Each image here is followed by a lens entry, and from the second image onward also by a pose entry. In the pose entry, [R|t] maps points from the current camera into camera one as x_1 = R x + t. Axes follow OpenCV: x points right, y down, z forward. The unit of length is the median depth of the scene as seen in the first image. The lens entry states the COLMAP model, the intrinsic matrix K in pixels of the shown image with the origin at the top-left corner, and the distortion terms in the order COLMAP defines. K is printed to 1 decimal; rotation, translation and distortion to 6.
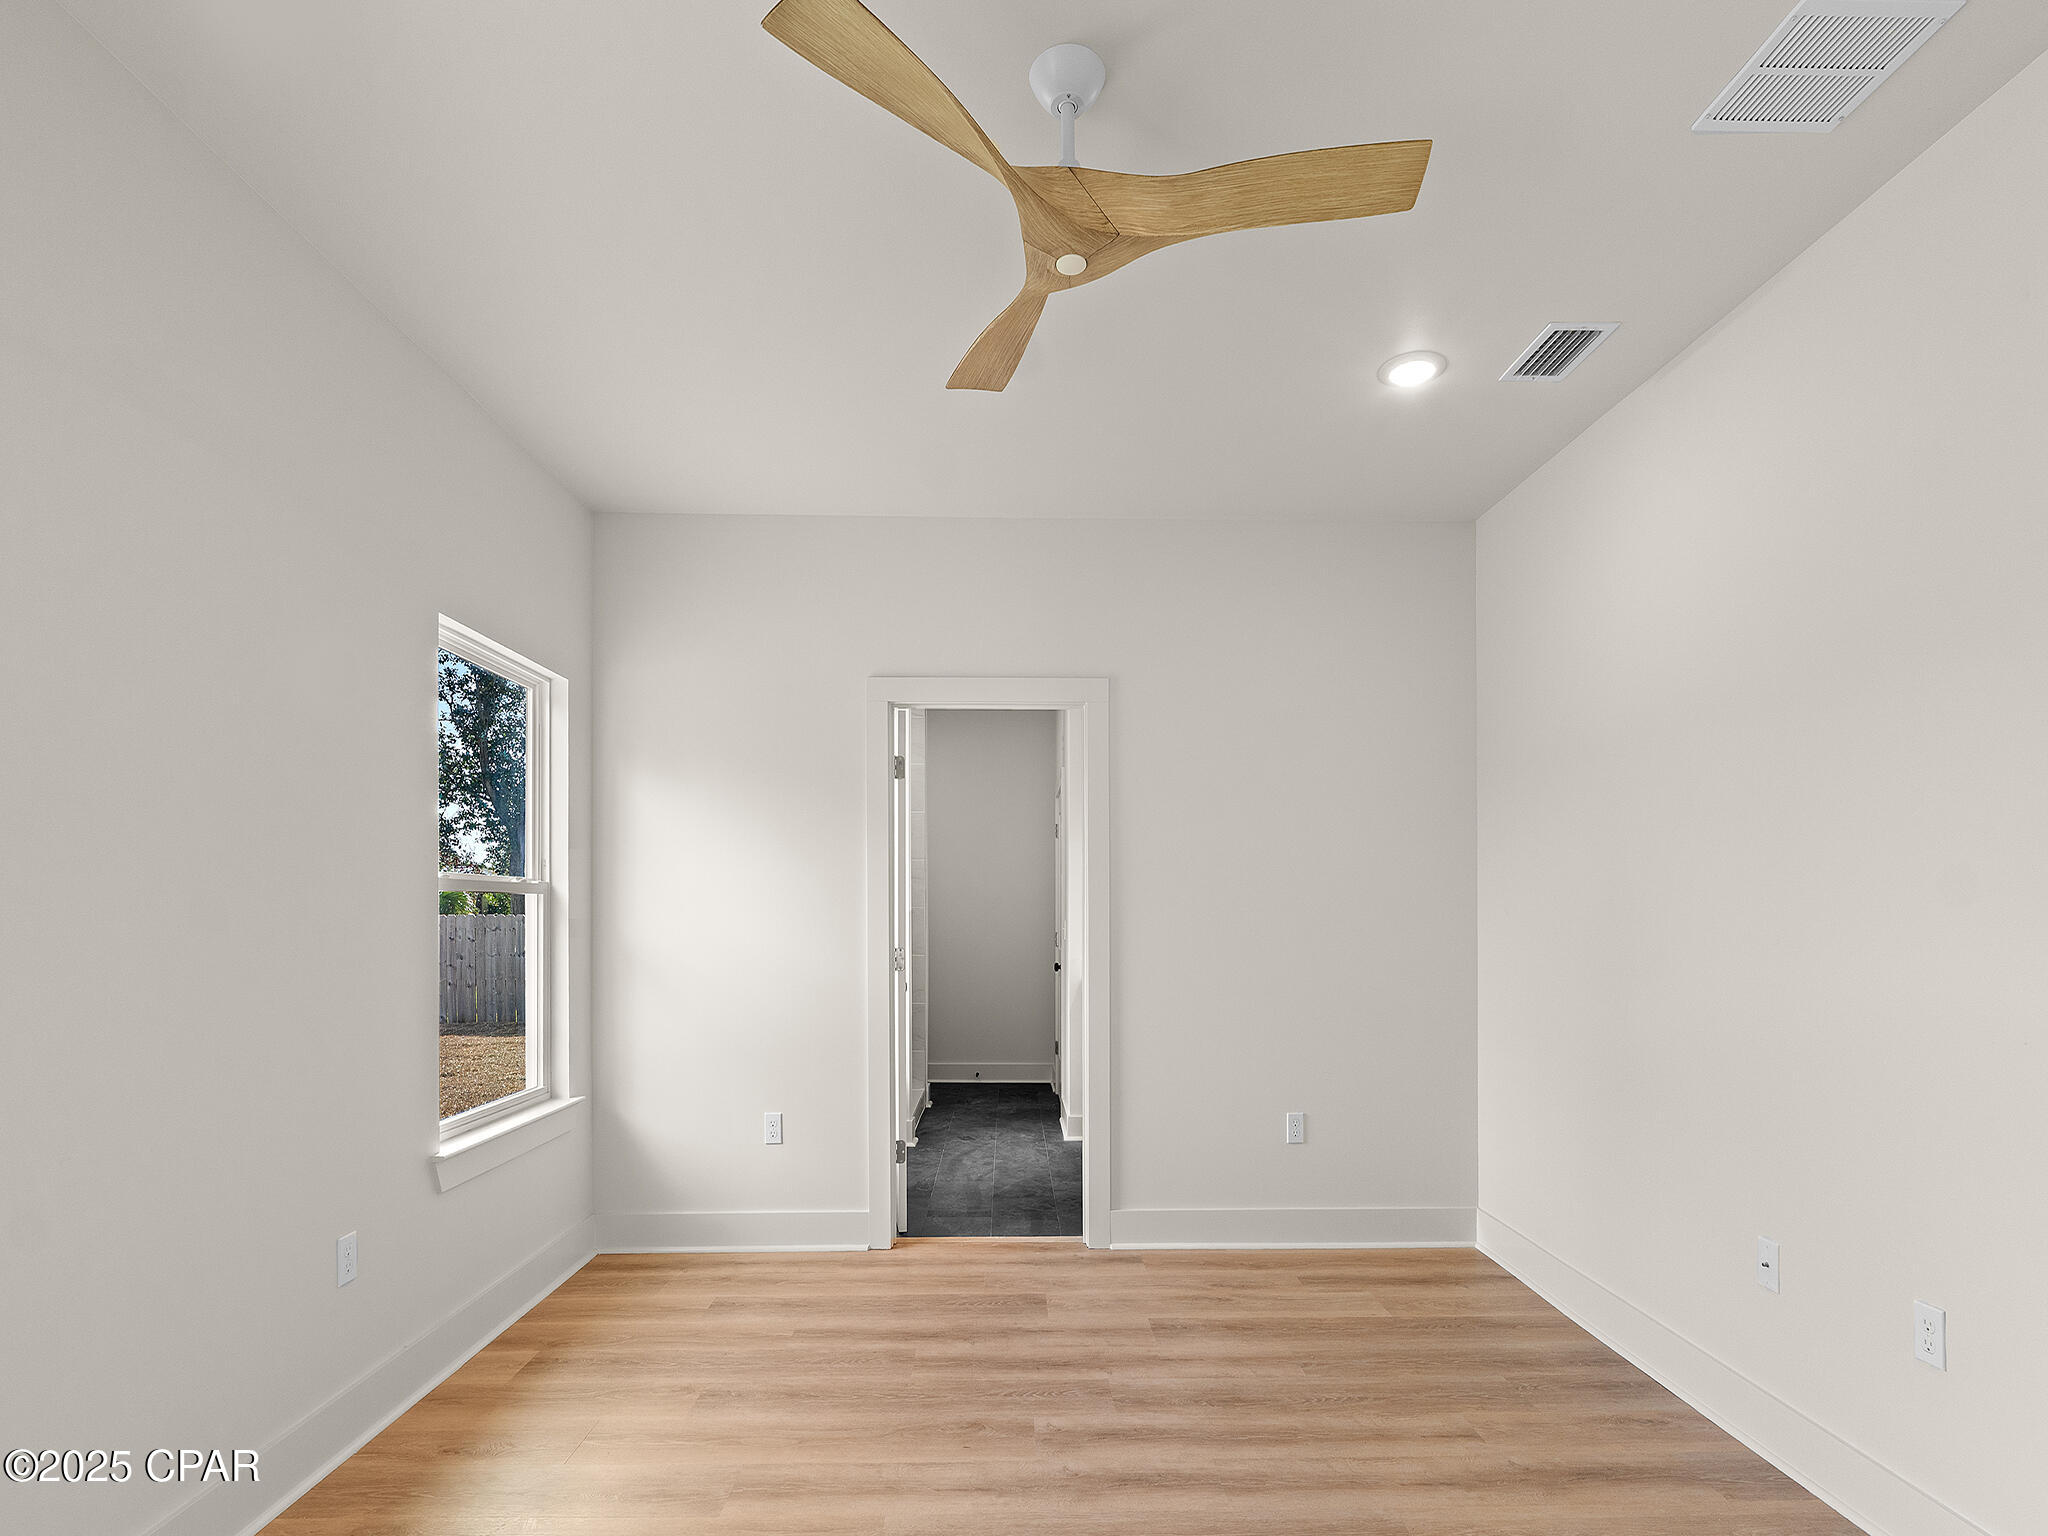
lens RADIAL K [[972.0, 0, 1023.9], [0, 972.0, 902.1], [0, 0, 1]] dist [-0.001424, 0.000218]
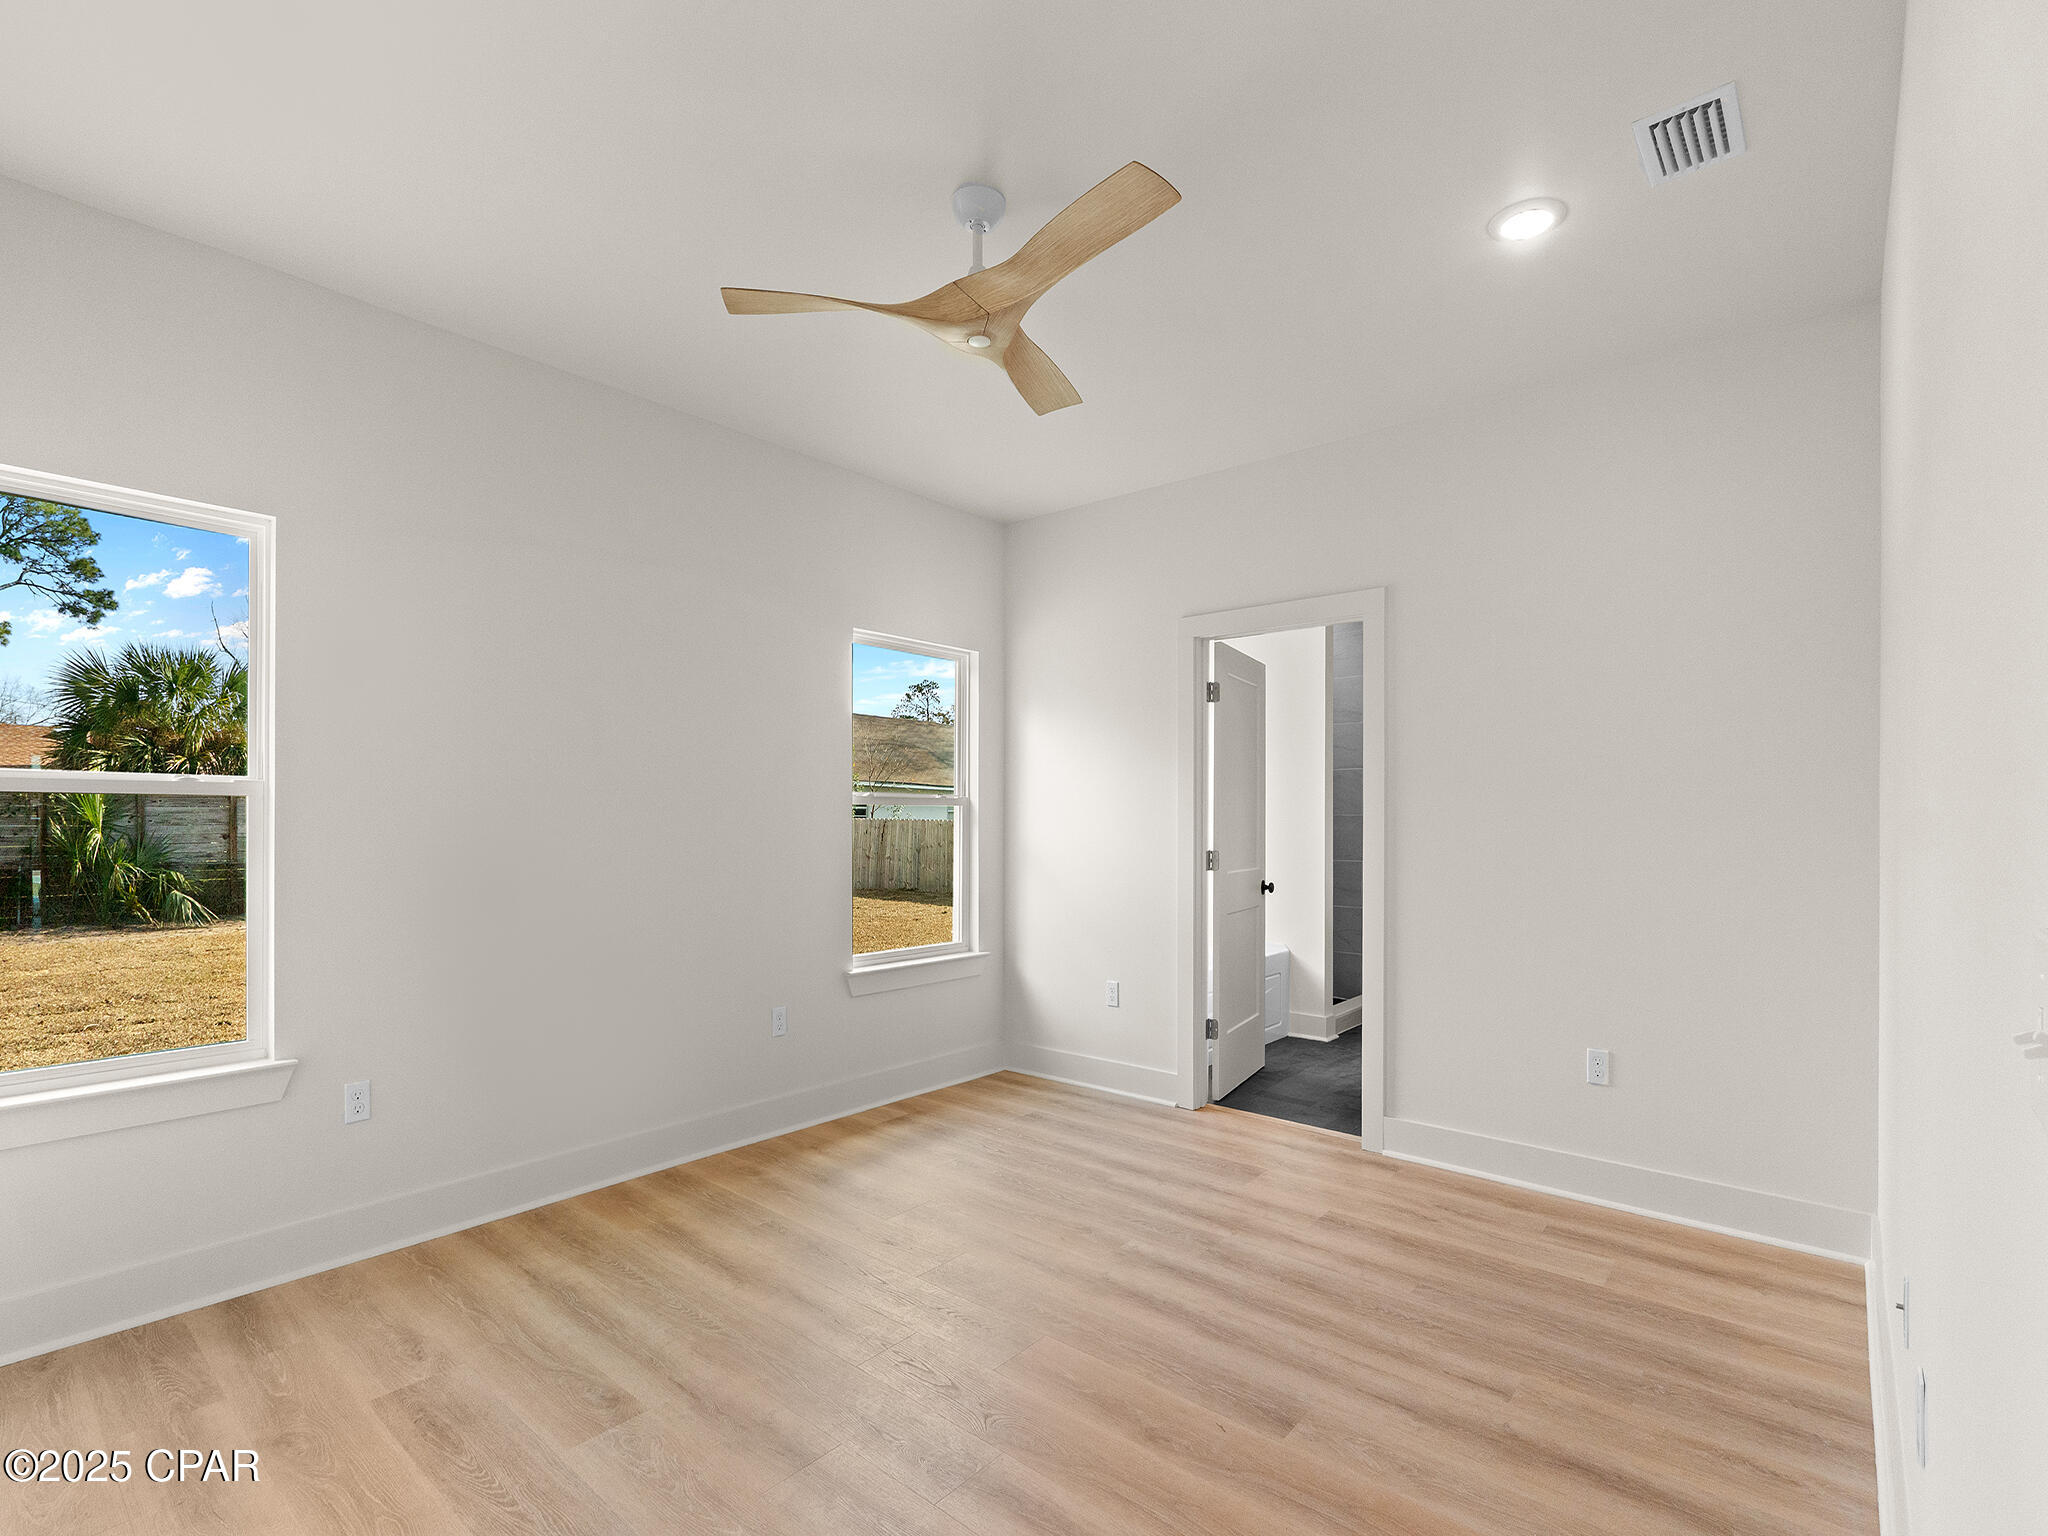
lens RADIAL K [[944.1, 0, 1021.3], [0, 944.1, 819.1], [0, 0, 1]] dist [0.002063, 0.000798]
pose [[0.751189, 0.000570, -0.660087, 0.547891], [0.005871, 0.999954, 0.007546, 0.002072], [0.660061, -0.009544, 0.751151, 0.032248]]
